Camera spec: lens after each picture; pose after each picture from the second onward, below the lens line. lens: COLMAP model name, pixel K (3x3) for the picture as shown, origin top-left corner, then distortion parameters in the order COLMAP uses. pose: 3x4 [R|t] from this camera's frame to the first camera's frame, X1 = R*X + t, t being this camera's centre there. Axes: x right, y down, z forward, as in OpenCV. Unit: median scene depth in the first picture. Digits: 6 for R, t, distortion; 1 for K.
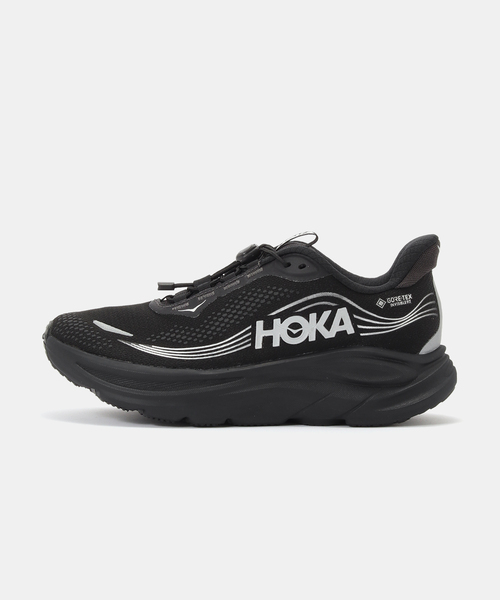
lens RADIAL K [[2533.4, 0, 250.0], [0, 2533.4, 300.0], [0, 0, 1]] dist [0.044396, 0.110893]
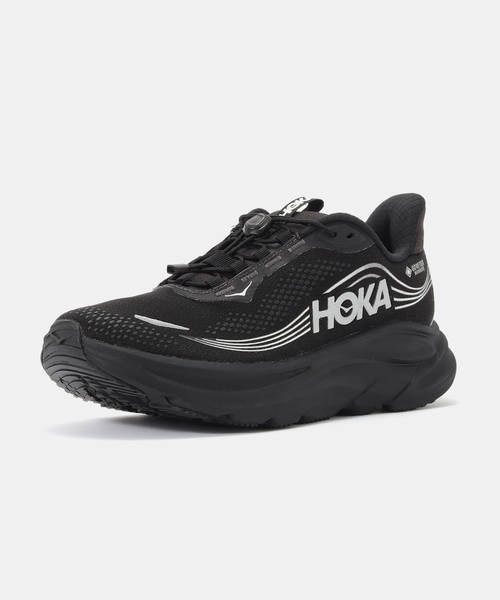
lens RADIAL K [[2533.4, 0, 250.0], [0, 2533.4, 300.0], [0, 0, 1]] dist [0.044396, 0.110893]
pose [[0.766728, -0.068201, 0.638339, -0.566642], [0.059391, 0.997612, 0.035249, -0.023874], [-0.639219, 0.010885, 0.768947, 0.346694]]
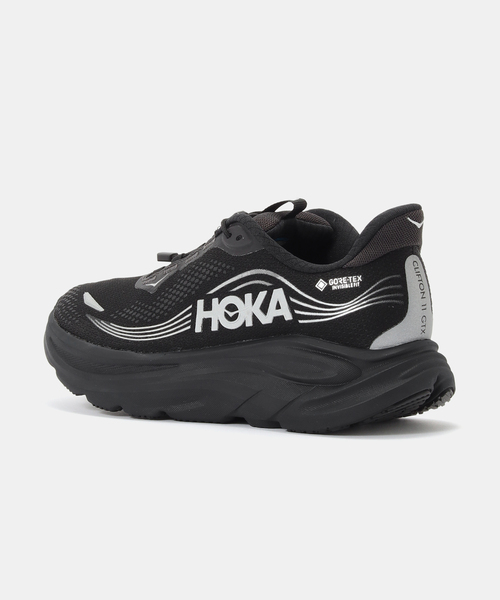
lens RADIAL K [[2533.4, 0, 250.0], [0, 2533.4, 300.0], [0, 0, 1]] dist [0.044396, 0.110893]
pose [[0.781878, 0.042165, -0.622004, 0.549927], [-0.038346, 0.999074, 0.019524, -0.009118], [0.622251, 0.008586, 0.782771, 0.338653]]
